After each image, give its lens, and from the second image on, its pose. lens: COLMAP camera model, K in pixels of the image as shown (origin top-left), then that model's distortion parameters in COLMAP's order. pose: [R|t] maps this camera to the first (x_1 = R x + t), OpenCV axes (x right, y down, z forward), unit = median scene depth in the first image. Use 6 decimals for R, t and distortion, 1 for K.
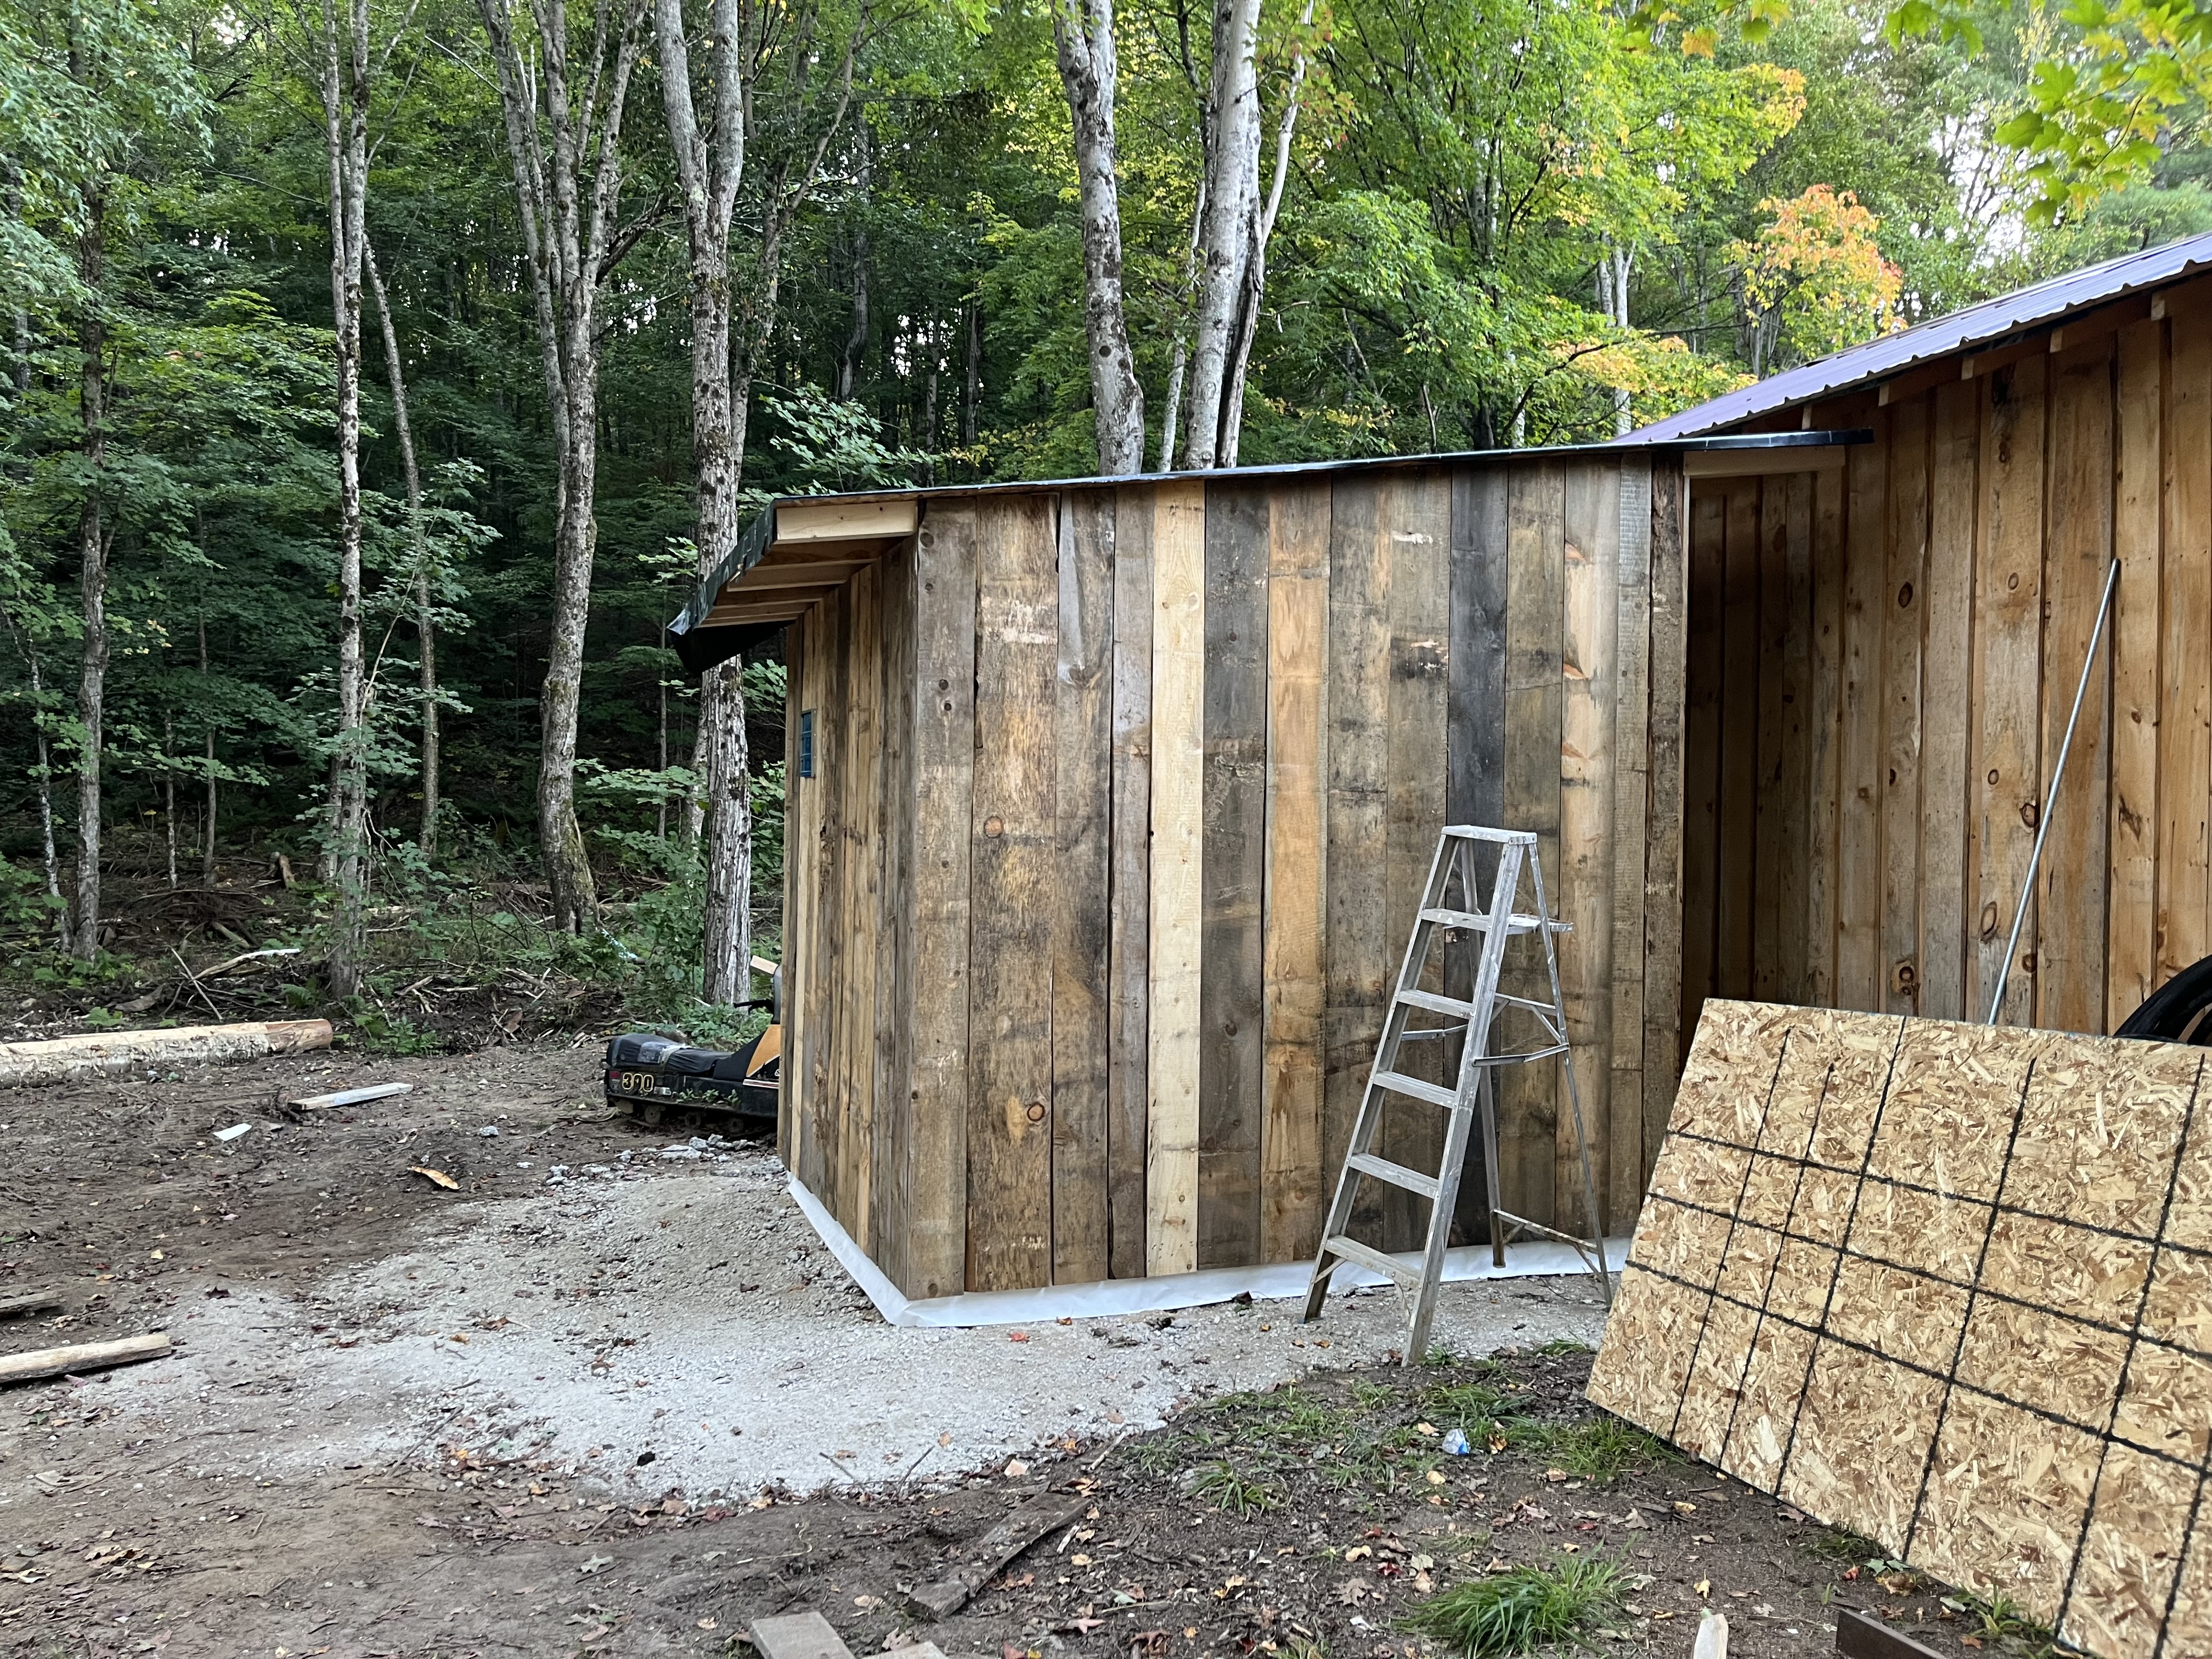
lens RADIAL K [[1661.2, 0, 1105.5], [0, 1661.2, 836.4], [0, 0, 1]] dist [0.074088, -0.080657]
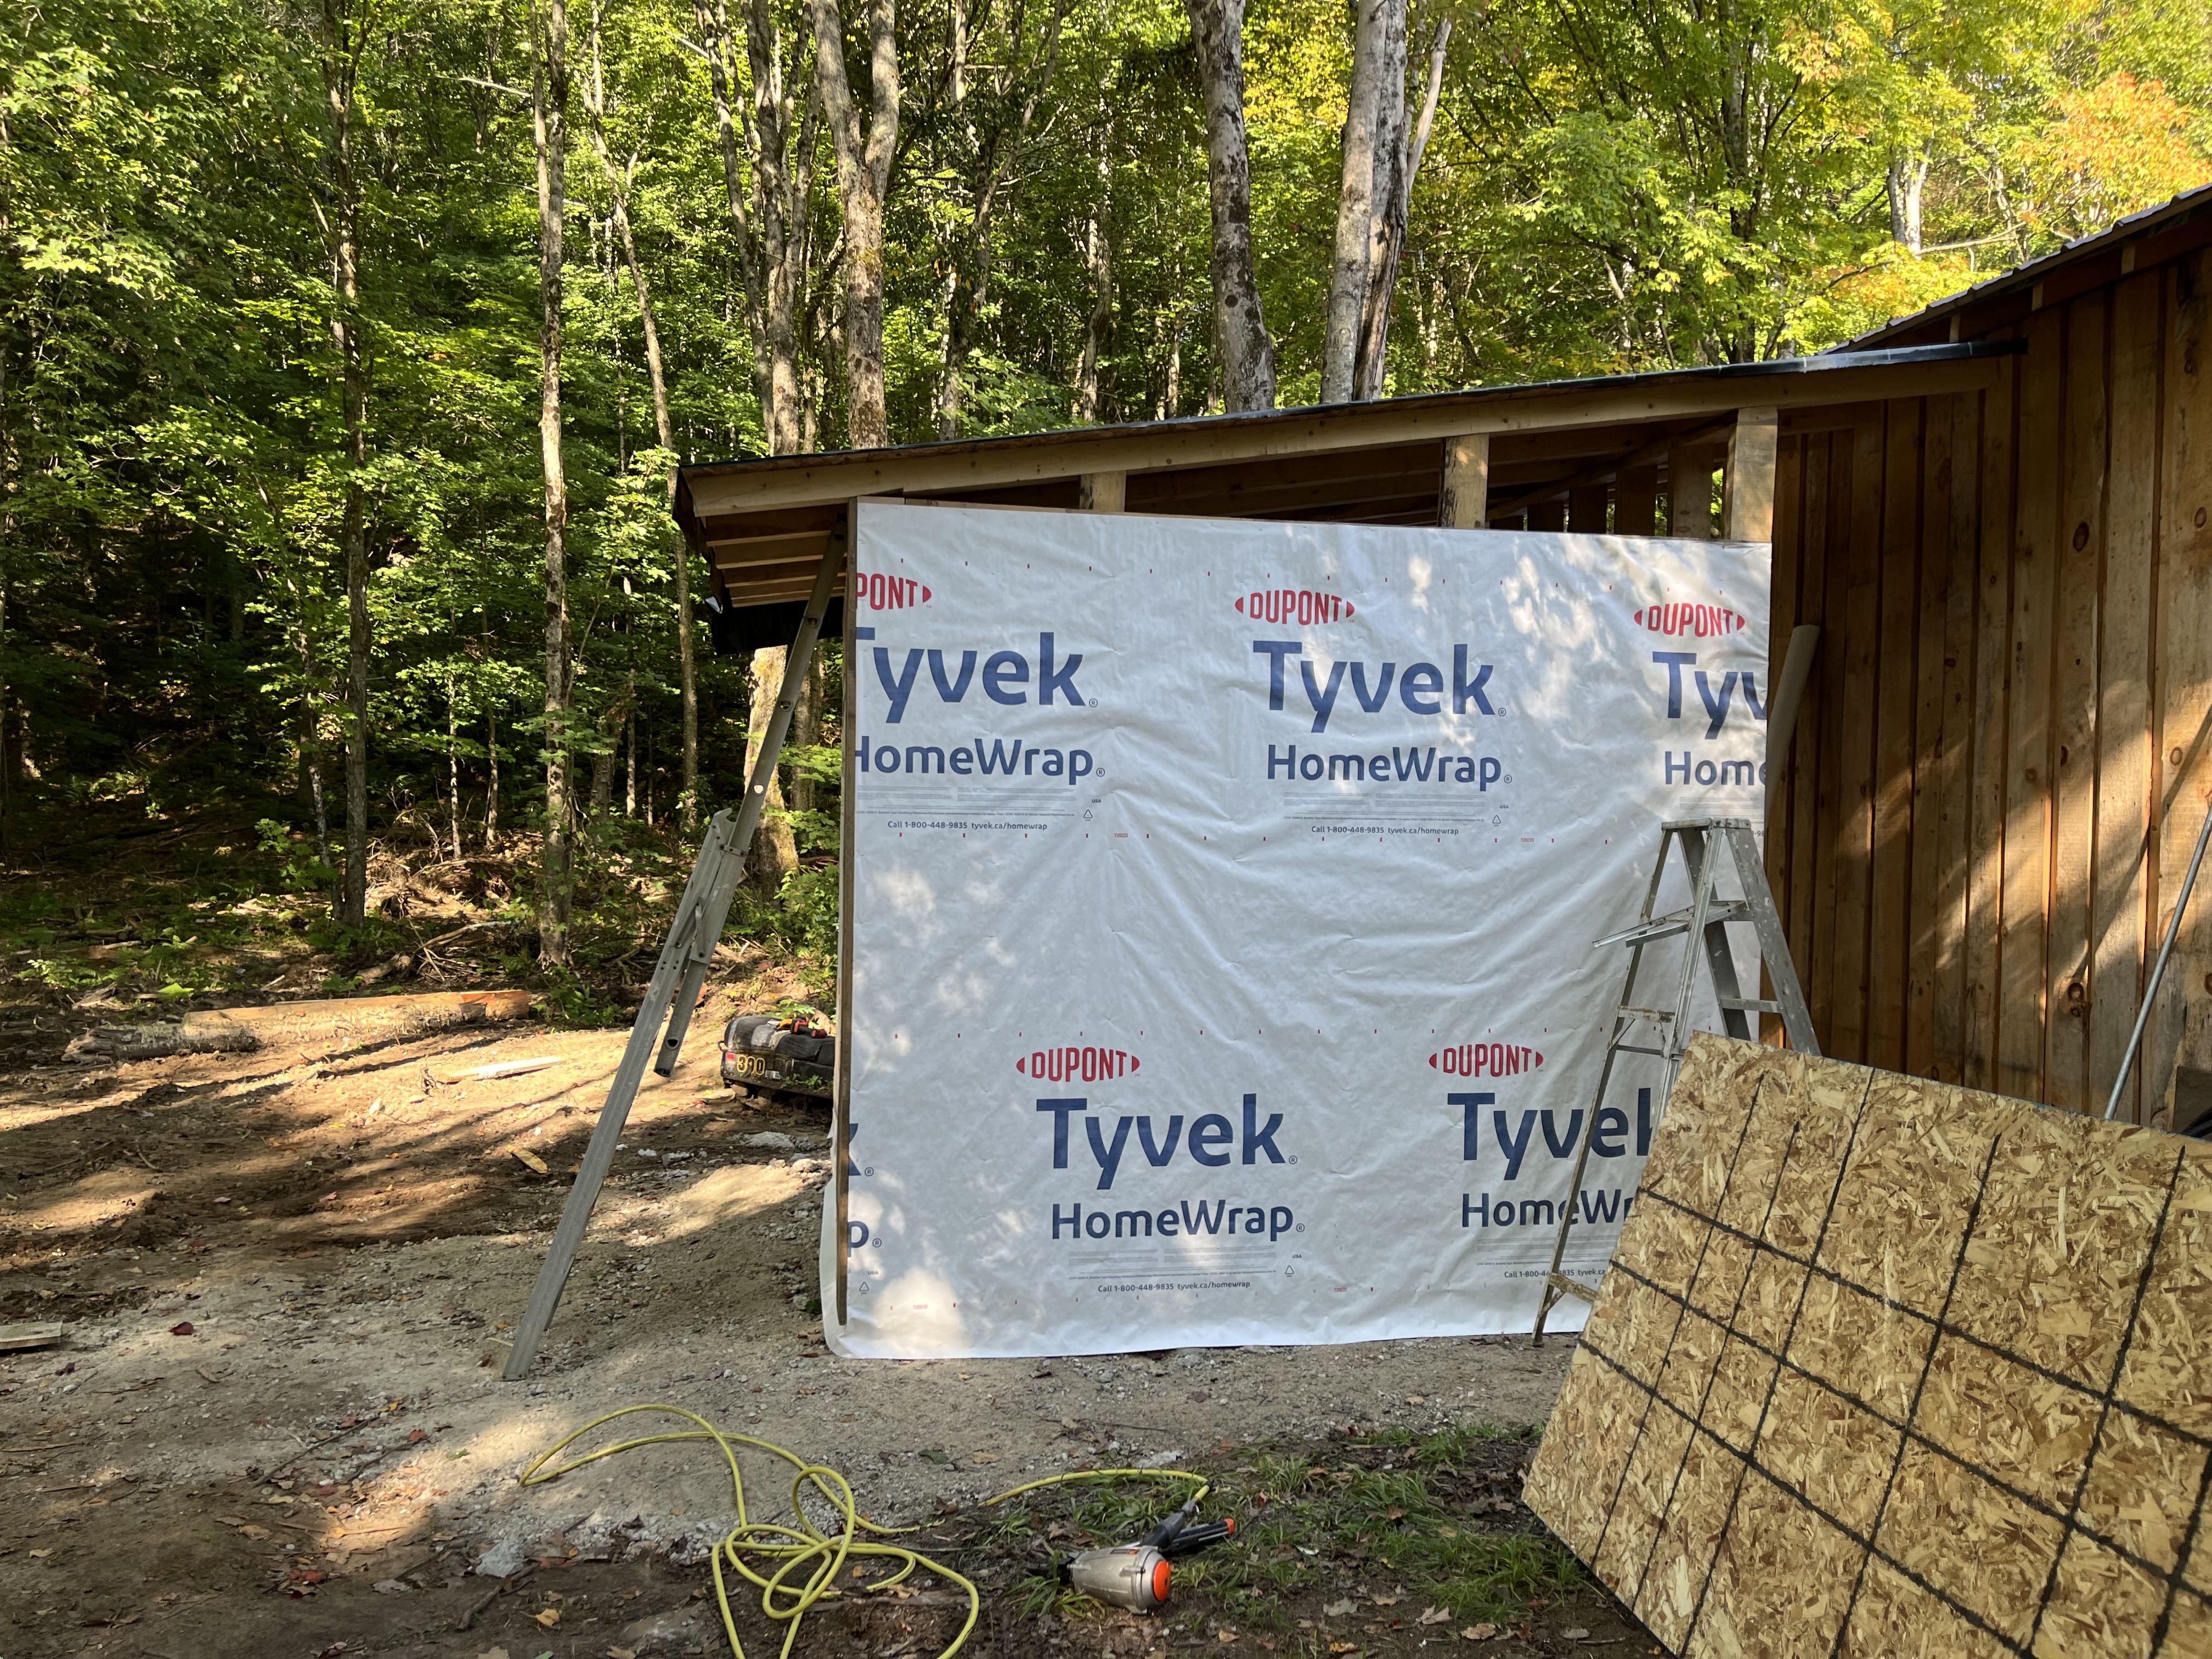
lens RADIAL K [[1661.2, 0, 1091.9], [0, 1661.2, 840.8], [0, 0, 1]] dist [0.074088, -0.080657]
pose [[0.984162, 0.005565, -0.177182, 0.257555], [-0.002319, 0.999826, 0.018520, -0.013881], [0.177254, -0.017816, 0.984004, 0.161897]]
